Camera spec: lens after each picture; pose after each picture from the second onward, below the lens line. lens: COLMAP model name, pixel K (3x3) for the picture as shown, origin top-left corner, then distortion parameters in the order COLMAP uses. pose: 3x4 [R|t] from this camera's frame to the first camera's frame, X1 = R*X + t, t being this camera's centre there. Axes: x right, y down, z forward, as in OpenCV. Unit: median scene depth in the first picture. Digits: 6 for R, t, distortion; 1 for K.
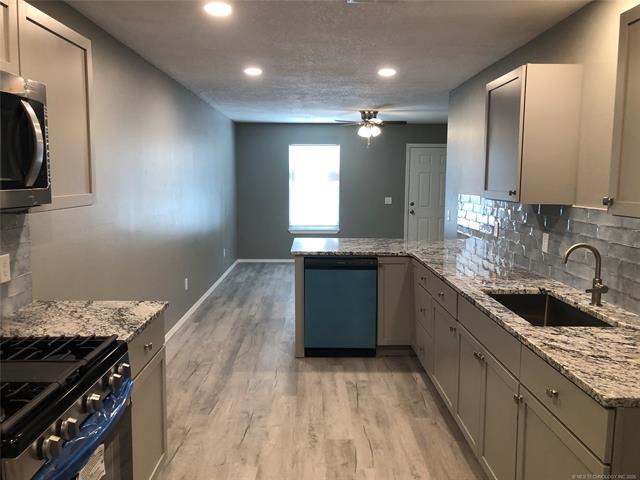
lens RADIAL K [[525.8, 0, 320.1], [0, 525.8, 238.7], [0, 0, 1]] dist [0.016370, 0.005964]
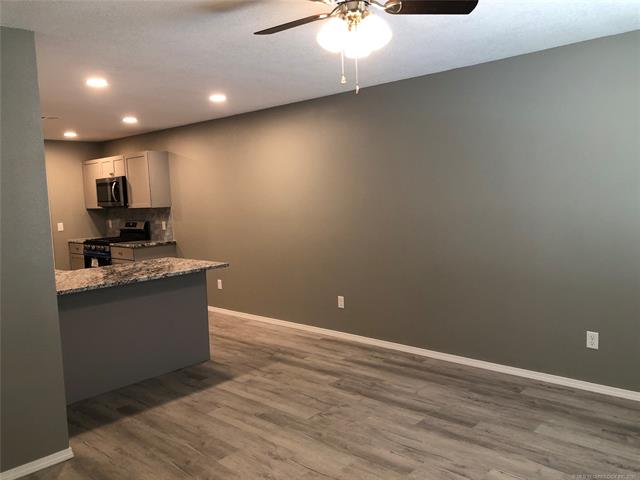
lens RADIAL K [[525.8, 0, 320.7], [0, 525.8, 240.4], [0, 0, 1]] dist [0.016370, 0.005964]
pose [[-0.688921, 0.094667, -0.718628, 0.559555], [-0.044024, 0.984139, 0.171848, -0.232994], [0.723499, 0.150027, -0.673826, 2.031218]]
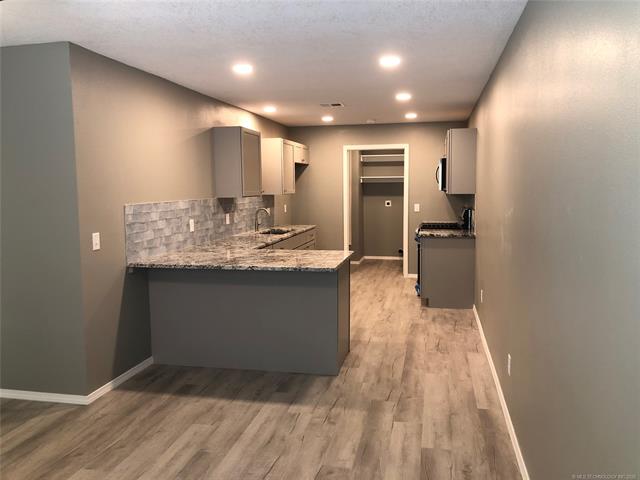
lens RADIAL K [[525.8, 0, 320.1], [0, 525.8, 238.8], [0, 0, 1]] dist [0.016370, 0.005964]
pose [[-0.974709, -0.020401, 0.222545, -0.225304], [0.030152, 0.974714, 0.221413, -0.239556], [-0.221434, 0.222523, -0.949447, 2.008649]]
